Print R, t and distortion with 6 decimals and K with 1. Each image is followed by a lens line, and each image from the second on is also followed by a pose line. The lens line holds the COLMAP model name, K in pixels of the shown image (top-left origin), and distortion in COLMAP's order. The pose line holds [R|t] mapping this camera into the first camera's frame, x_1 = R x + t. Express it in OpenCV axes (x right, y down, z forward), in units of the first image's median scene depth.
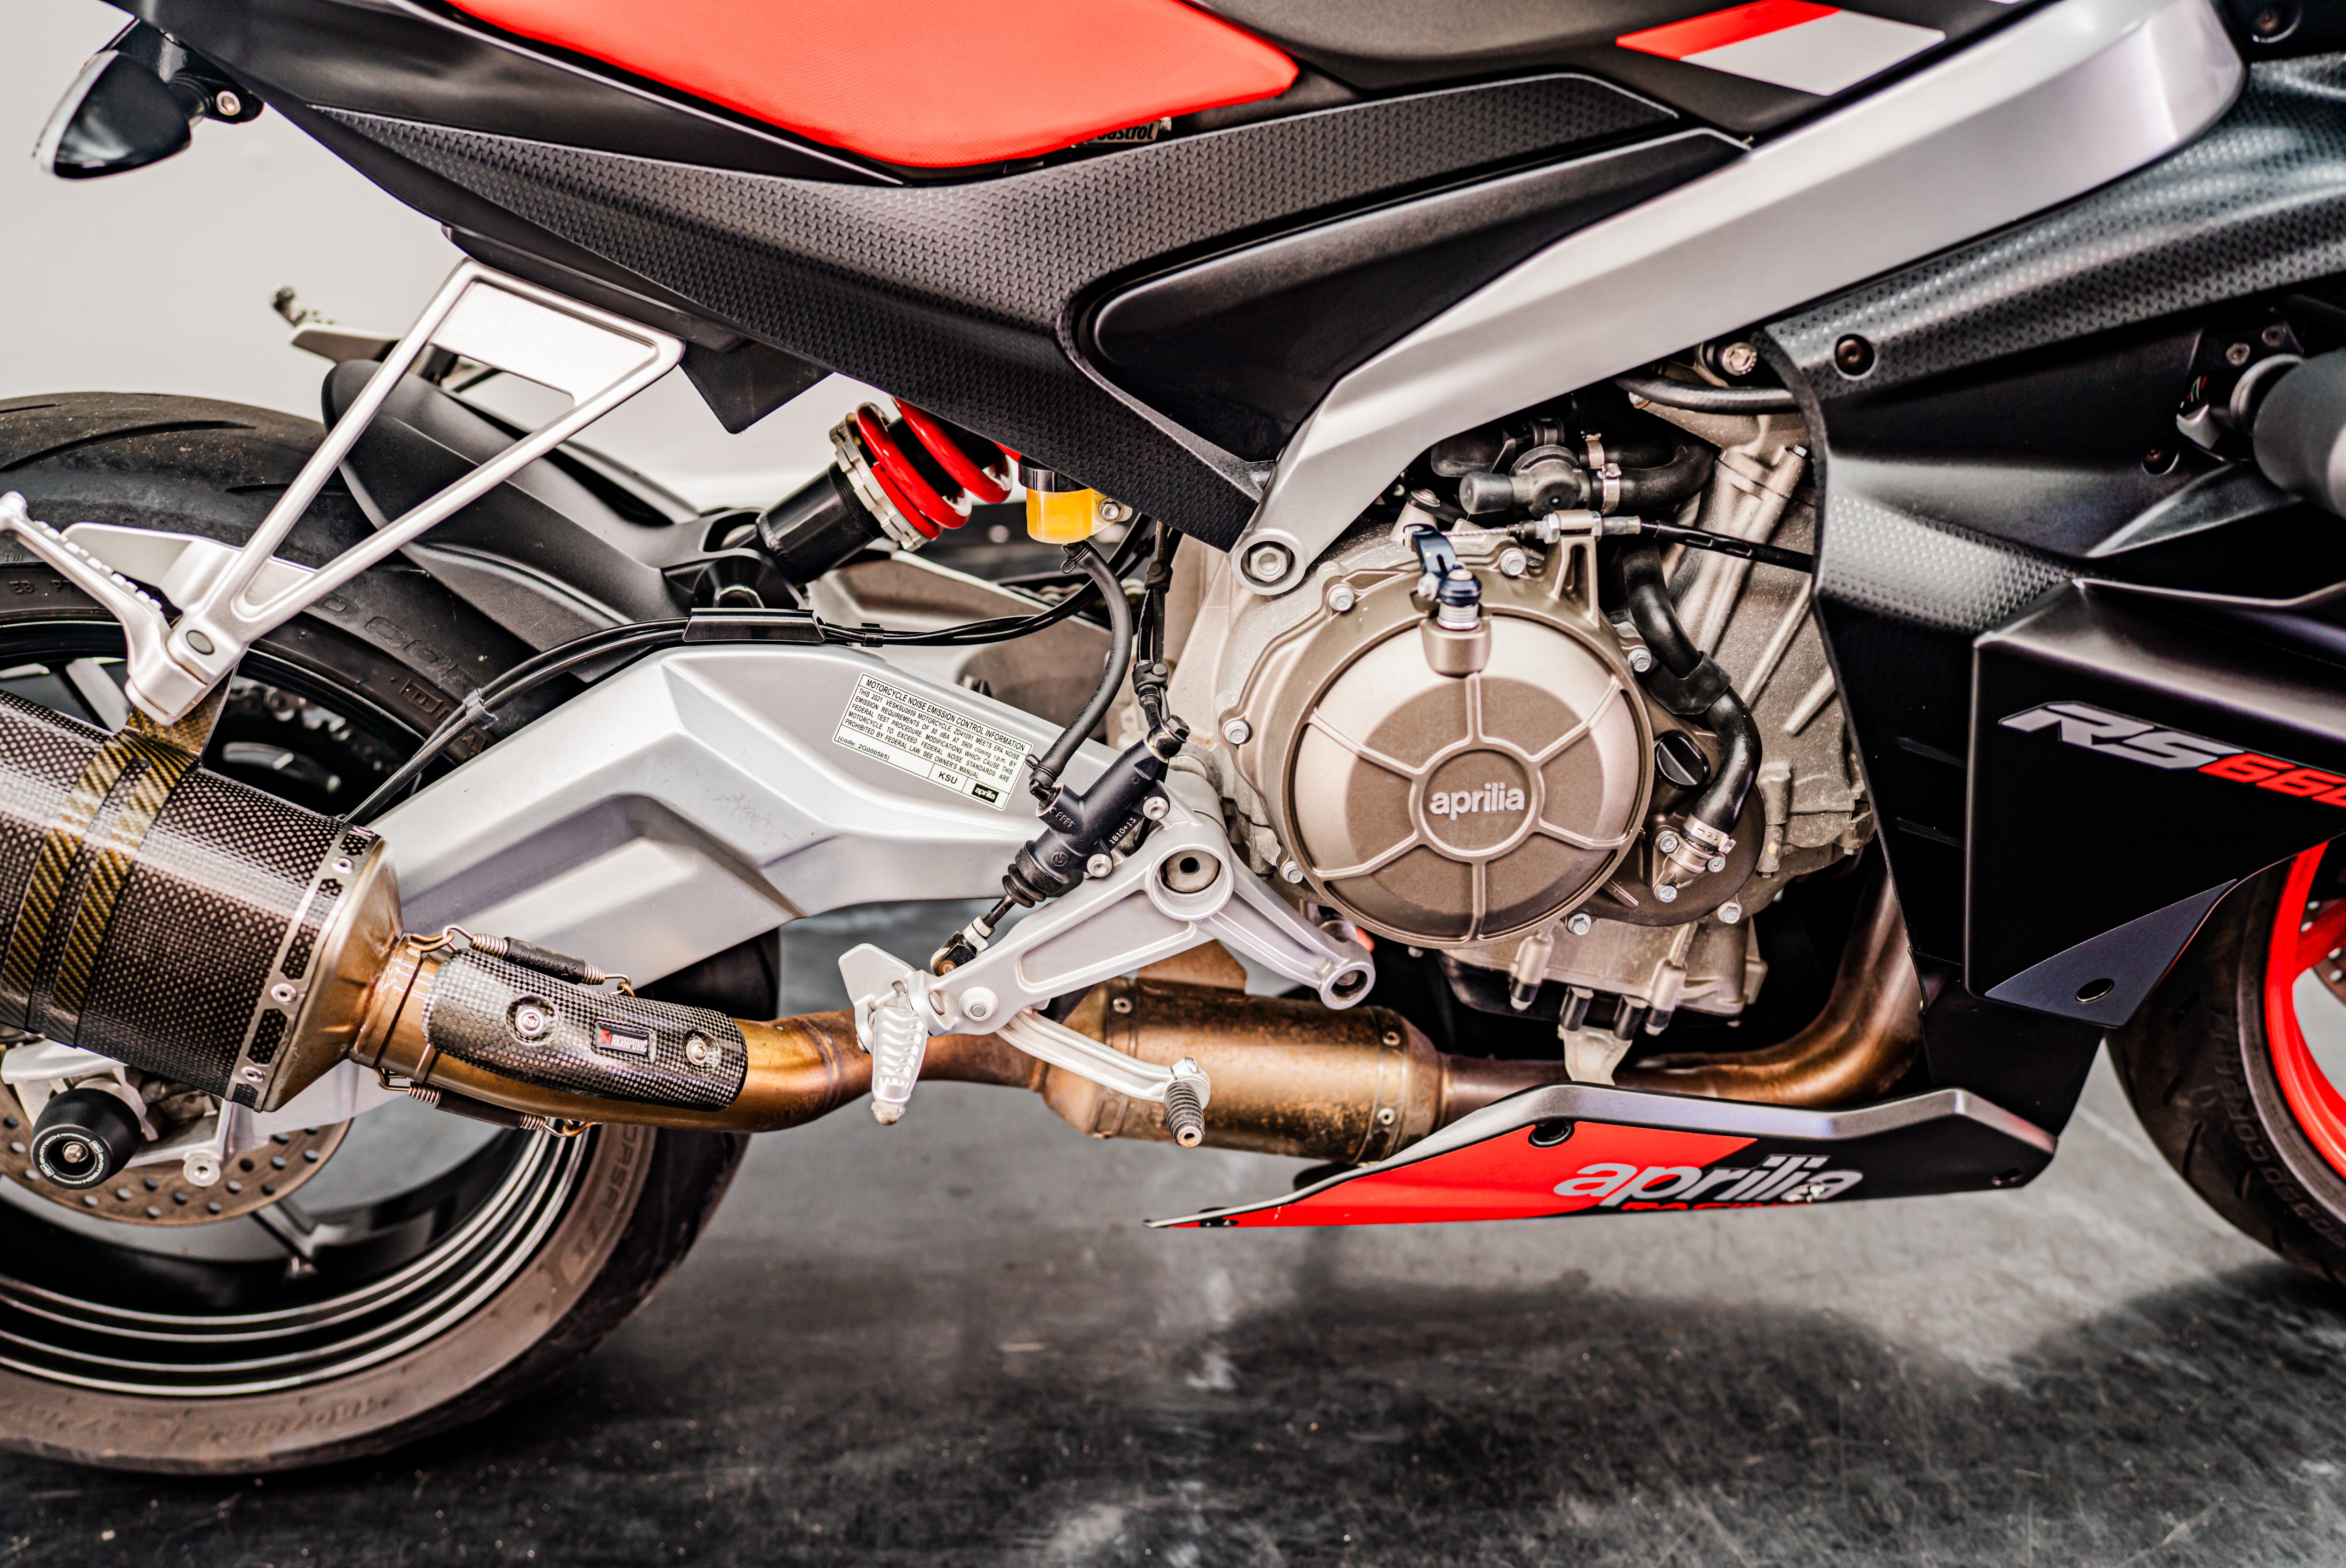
lens RADIAL K [[2279.3, 0, 1137.8], [0, 2279.3, 774.7], [0, 0, 1]] dist [-0.029724, 0.146118]
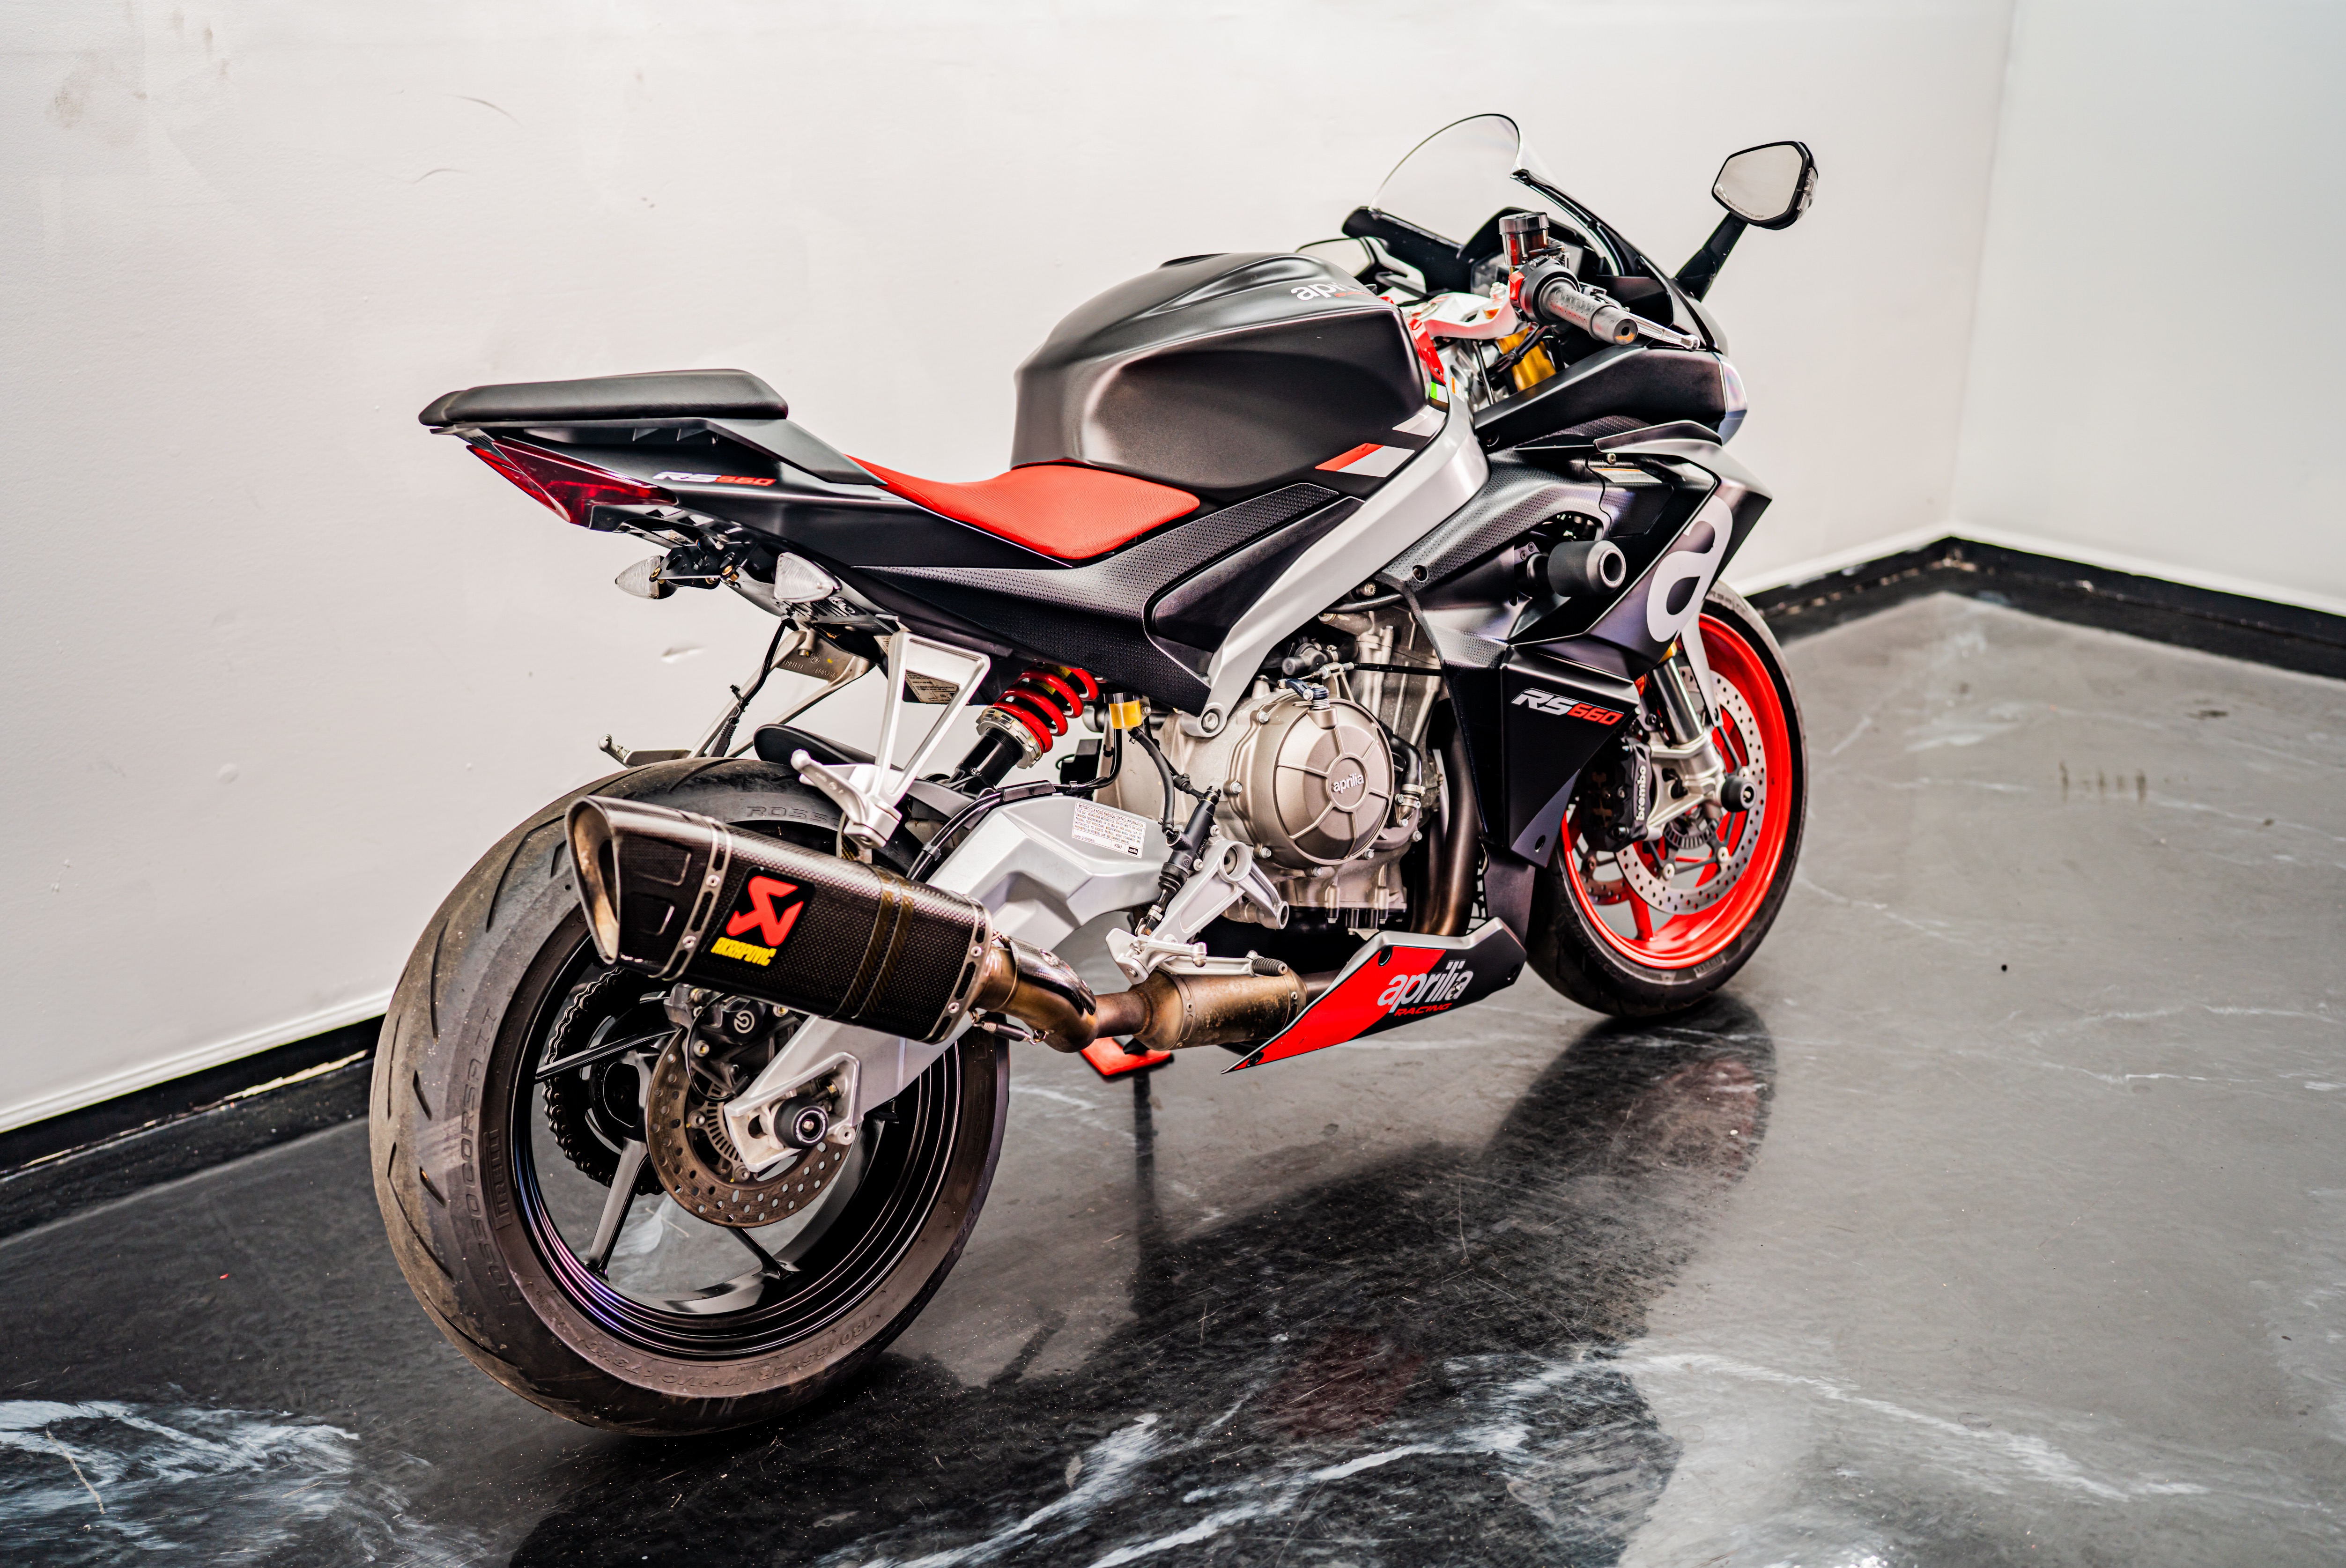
lens RADIAL K [[2228.5, 0, 1139.2], [0, 2228.5, 776.4], [0, 0, 1]] dist [-0.048223, 0.156235]
pose [[0.816127, -0.191053, 0.545376, -0.999380], [0.347402, 0.916391, -0.198845, 0.304140], [-0.461788, 0.351747, 0.814264, -0.586164]]
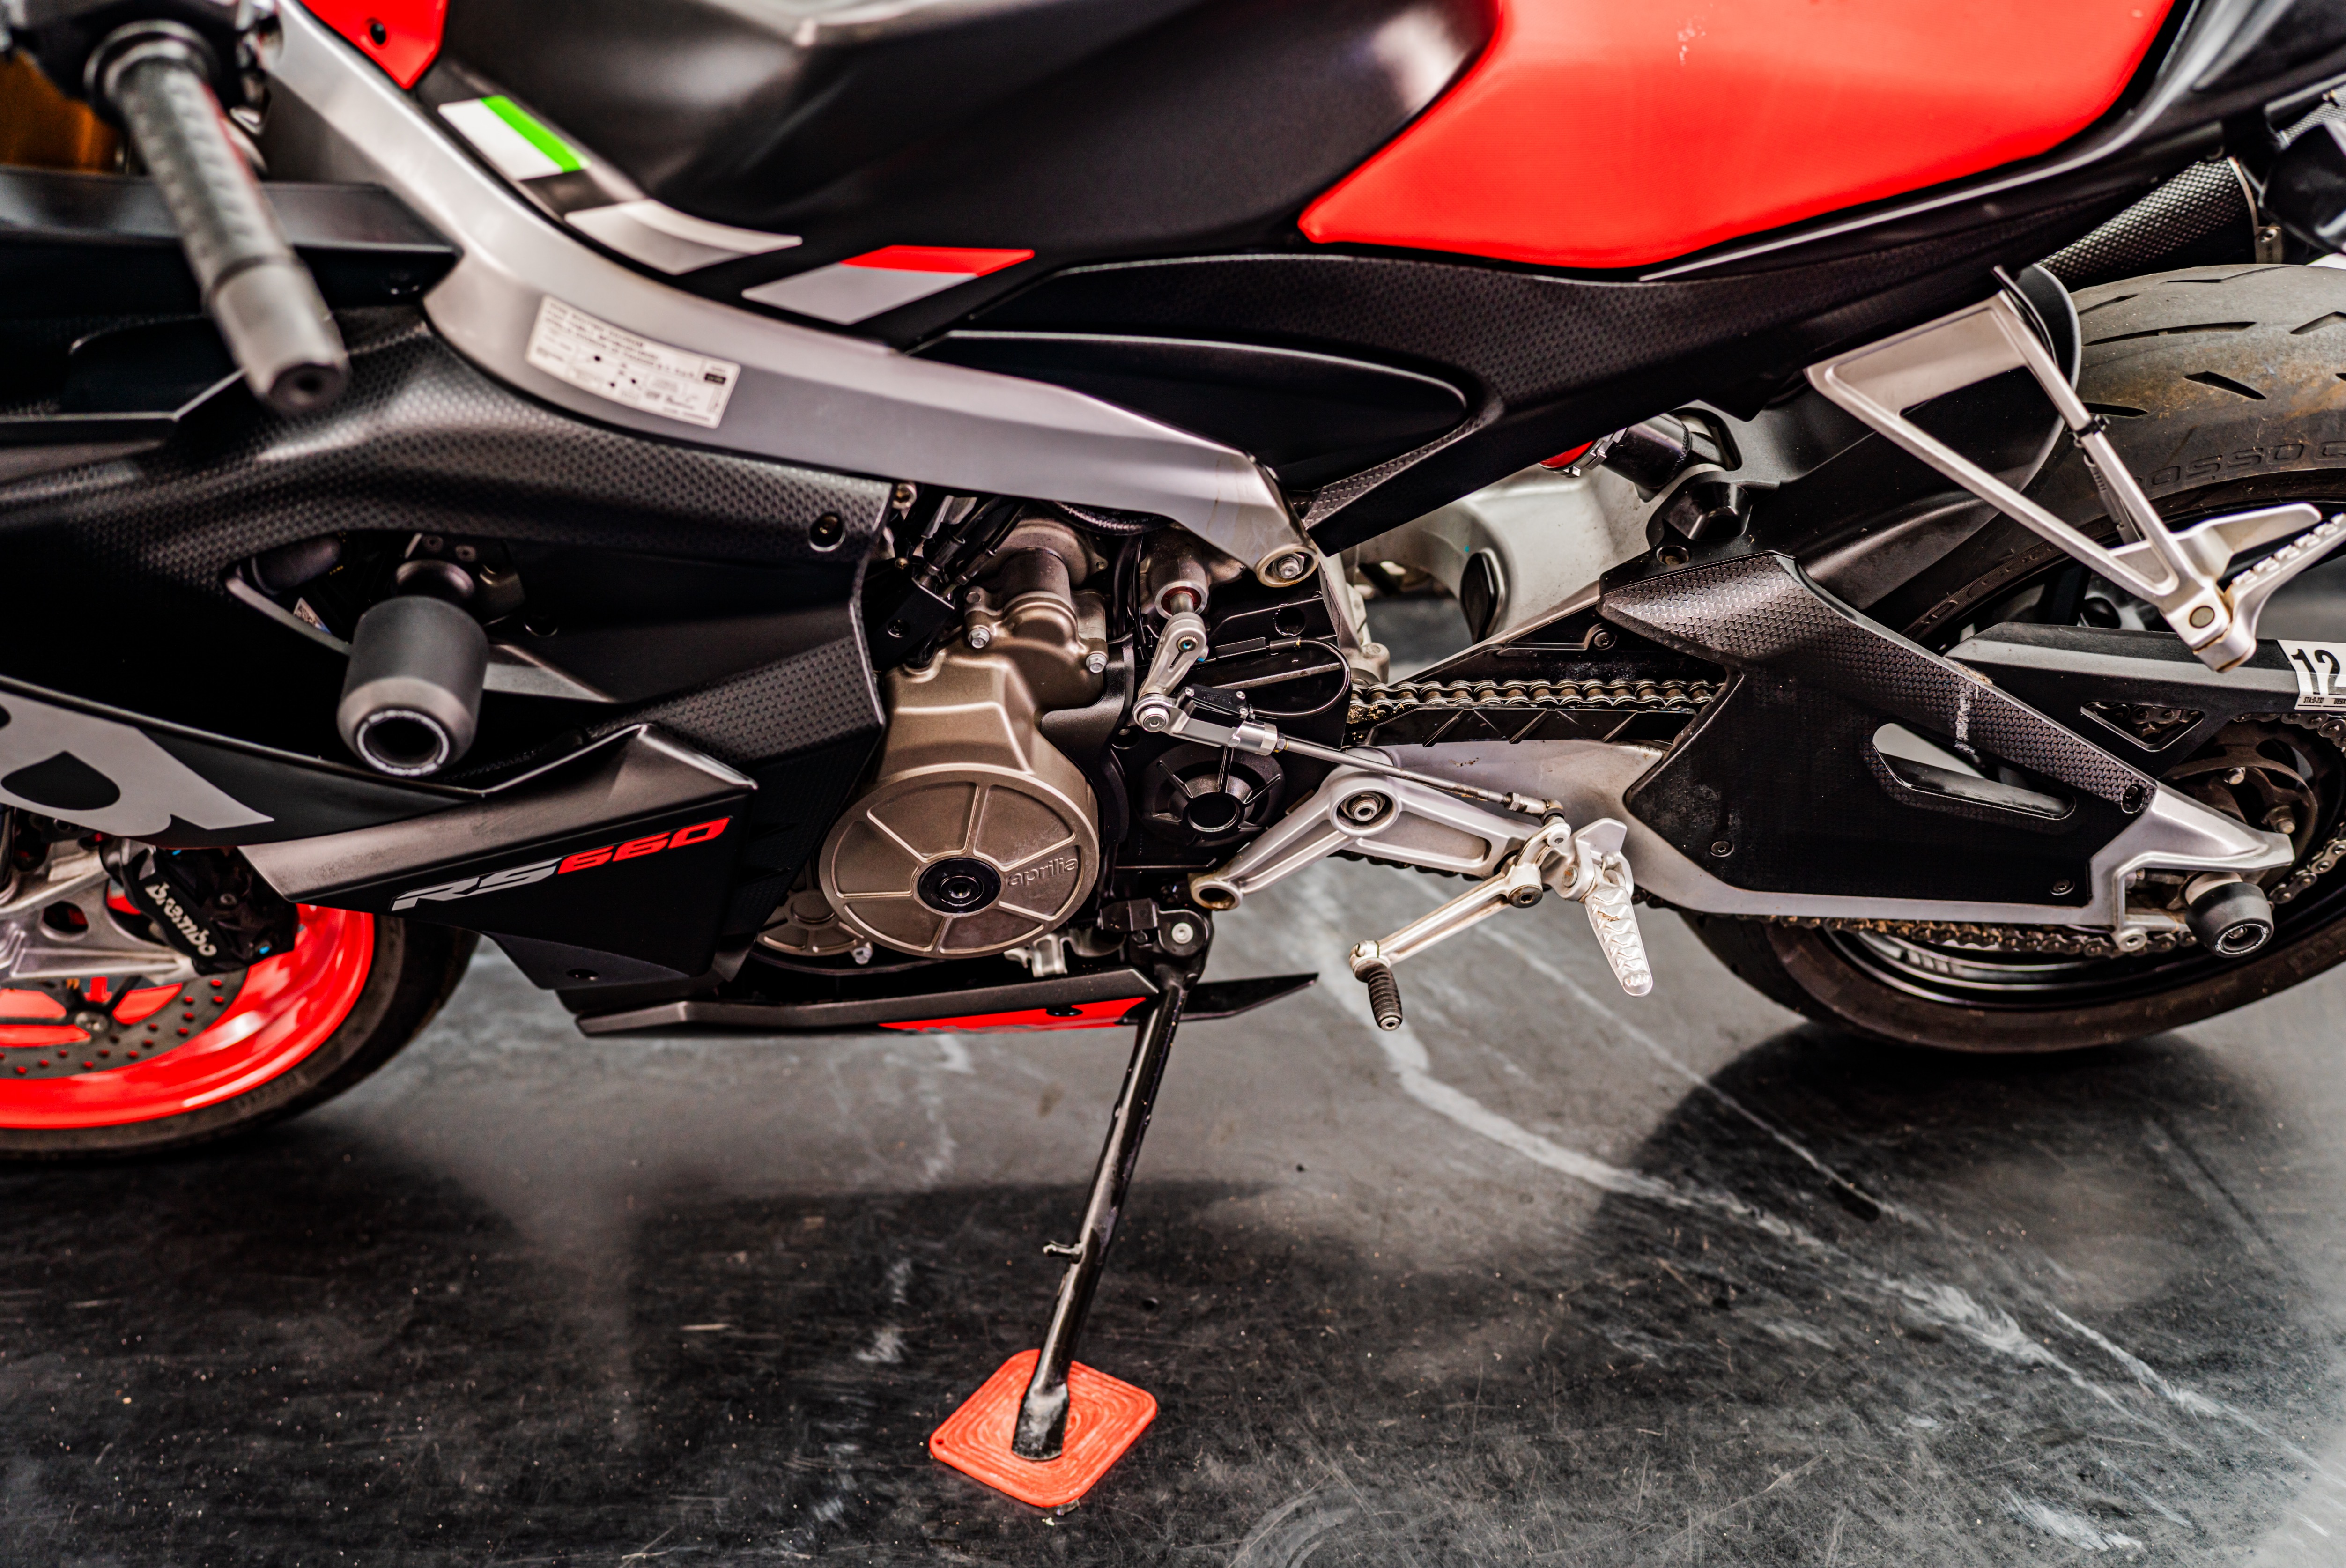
lens RADIAL K [[2272.0, 0, 1143.0], [0, 2272.0, 783.4], [0, 0, 1]] dist [-0.040939, 0.167901]
pose [[0.999994, -0.003220, -0.000847, 0.168819], [0.003131, 0.995954, -0.089815, 0.108440], [0.001133, 0.089812, 0.995958, -0.061407]]
